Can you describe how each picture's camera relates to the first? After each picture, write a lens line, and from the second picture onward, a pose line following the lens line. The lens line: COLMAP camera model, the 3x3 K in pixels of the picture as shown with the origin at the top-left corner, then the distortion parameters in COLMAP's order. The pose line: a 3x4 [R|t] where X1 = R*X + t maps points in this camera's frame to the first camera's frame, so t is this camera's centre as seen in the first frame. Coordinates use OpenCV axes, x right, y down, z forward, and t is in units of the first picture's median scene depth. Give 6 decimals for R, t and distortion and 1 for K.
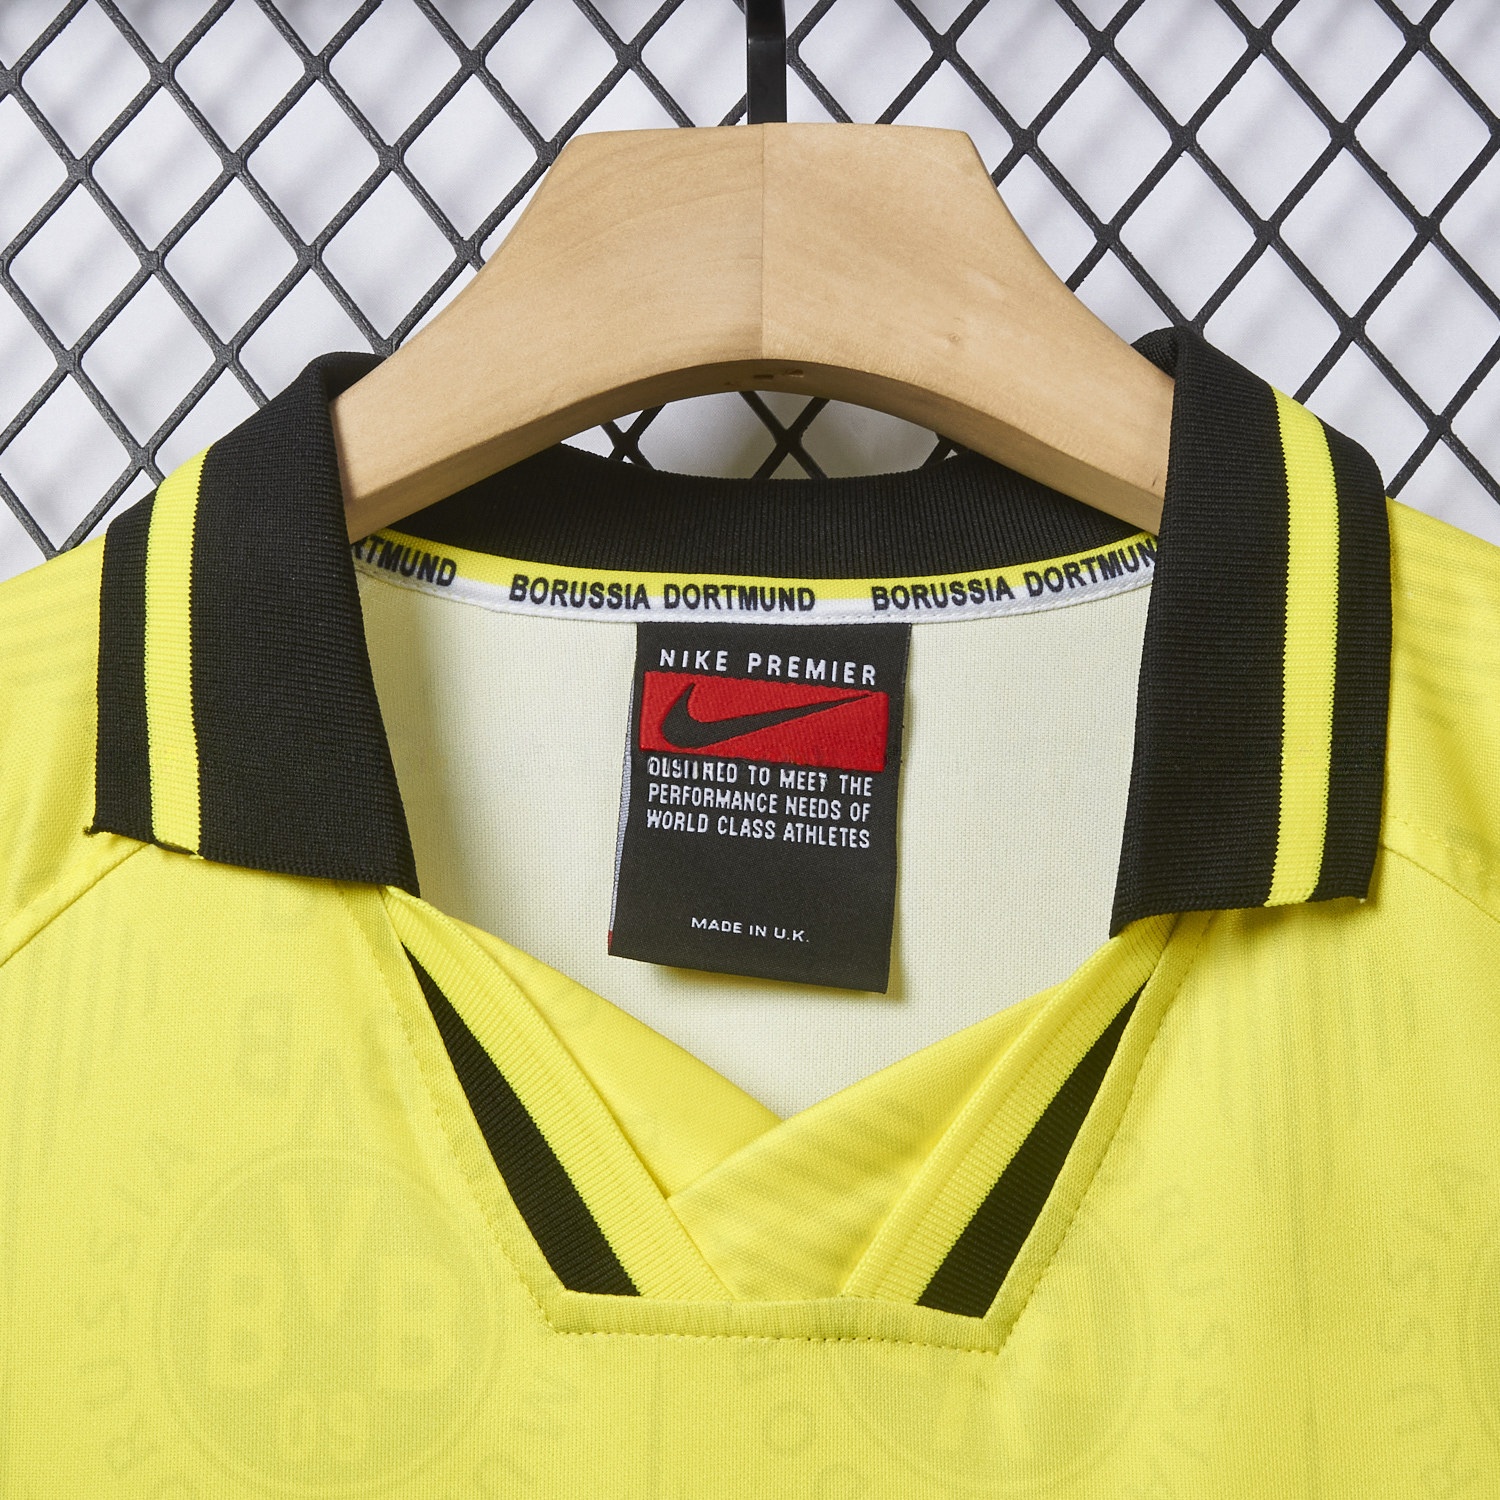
lens RADIAL K [[4151.0, 0, 738.1], [0, 4151.0, 756.6], [0, 0, 1]] dist [-0.023126, 0.000000]
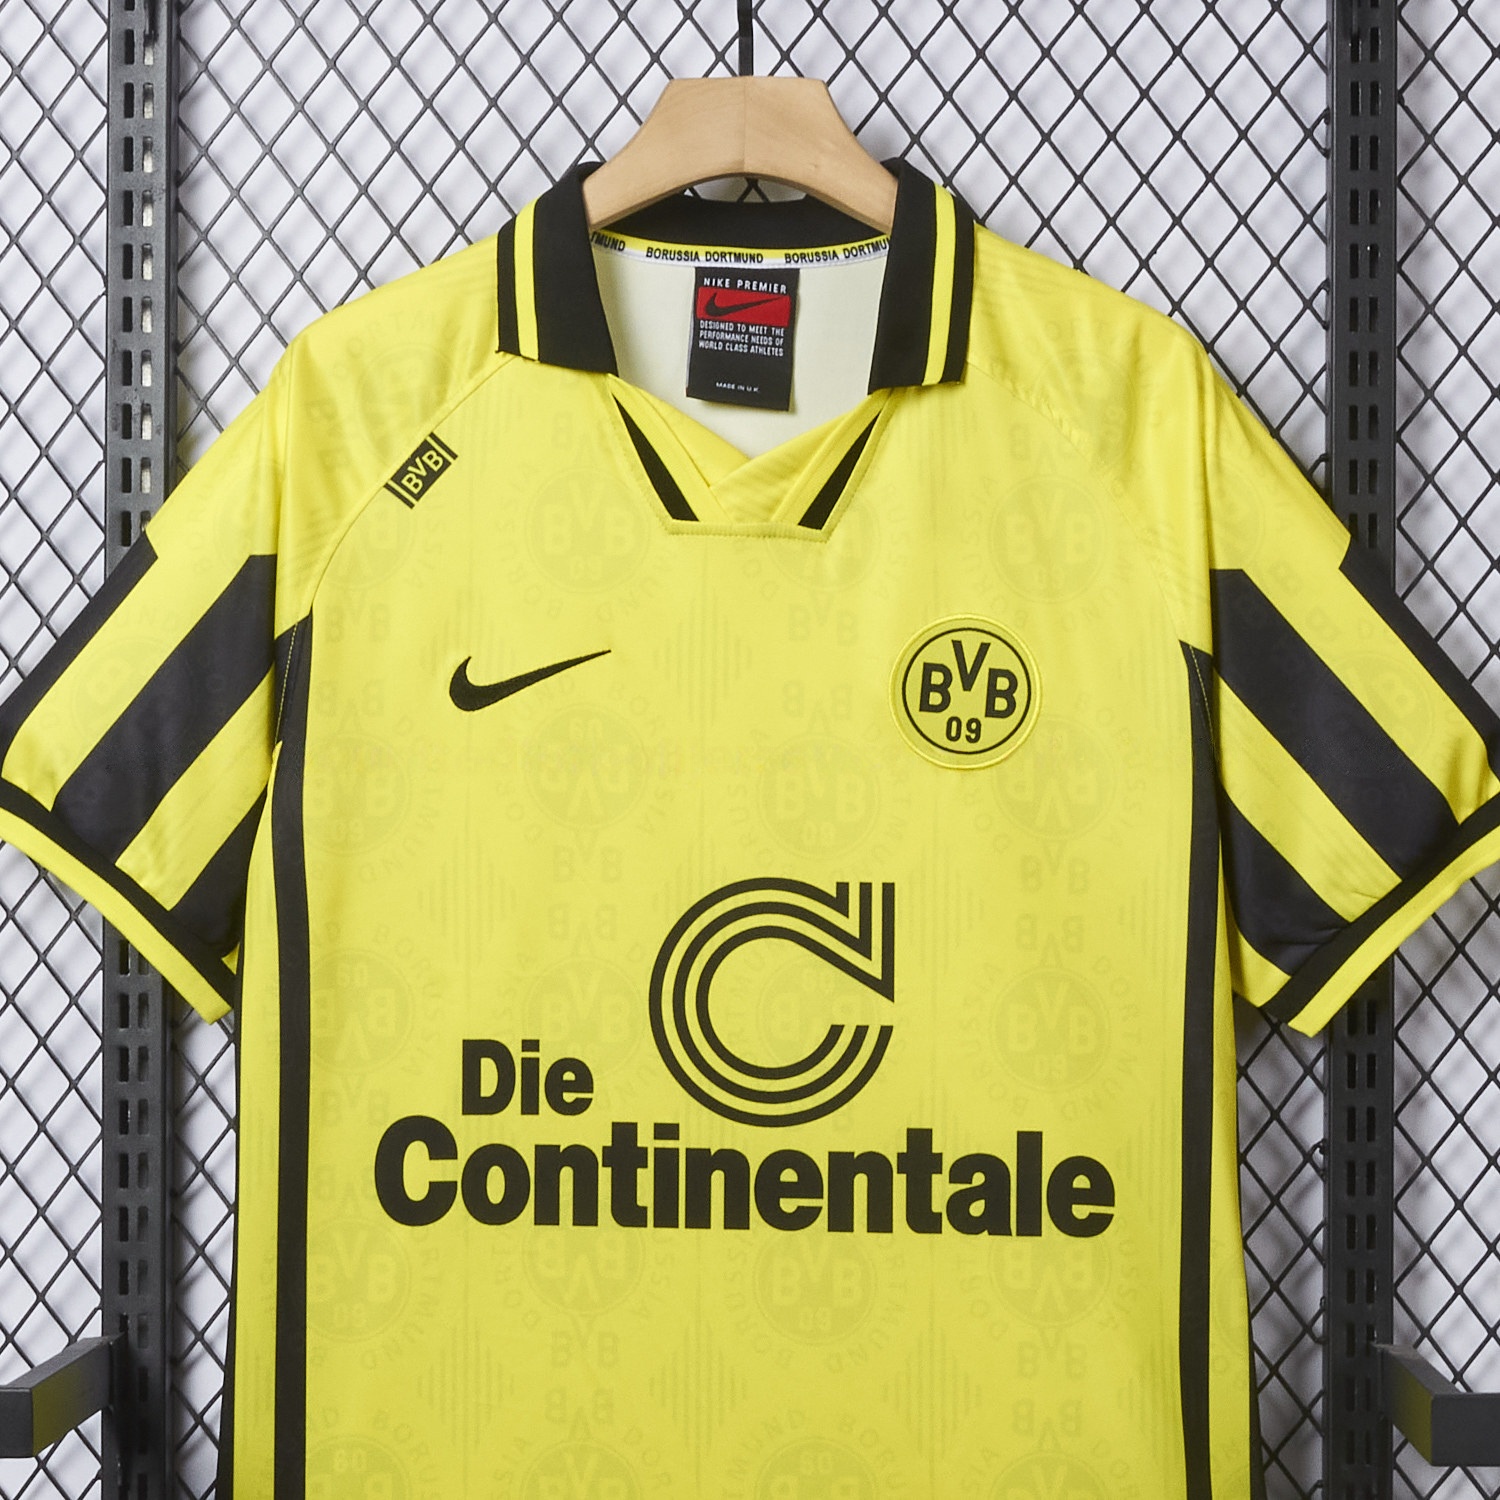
lens RADIAL K [[4151.0, 0, 794.9], [0, 4151.0, 733.1], [0, 0, 1]] dist [-0.023126, 0.000000]
pose [[0.999545, 0.004169, 0.029889, -0.040595], [-0.009392, 0.984201, 0.176804, -0.218030], [-0.028680, -0.177005, 0.983792, -1.723908]]
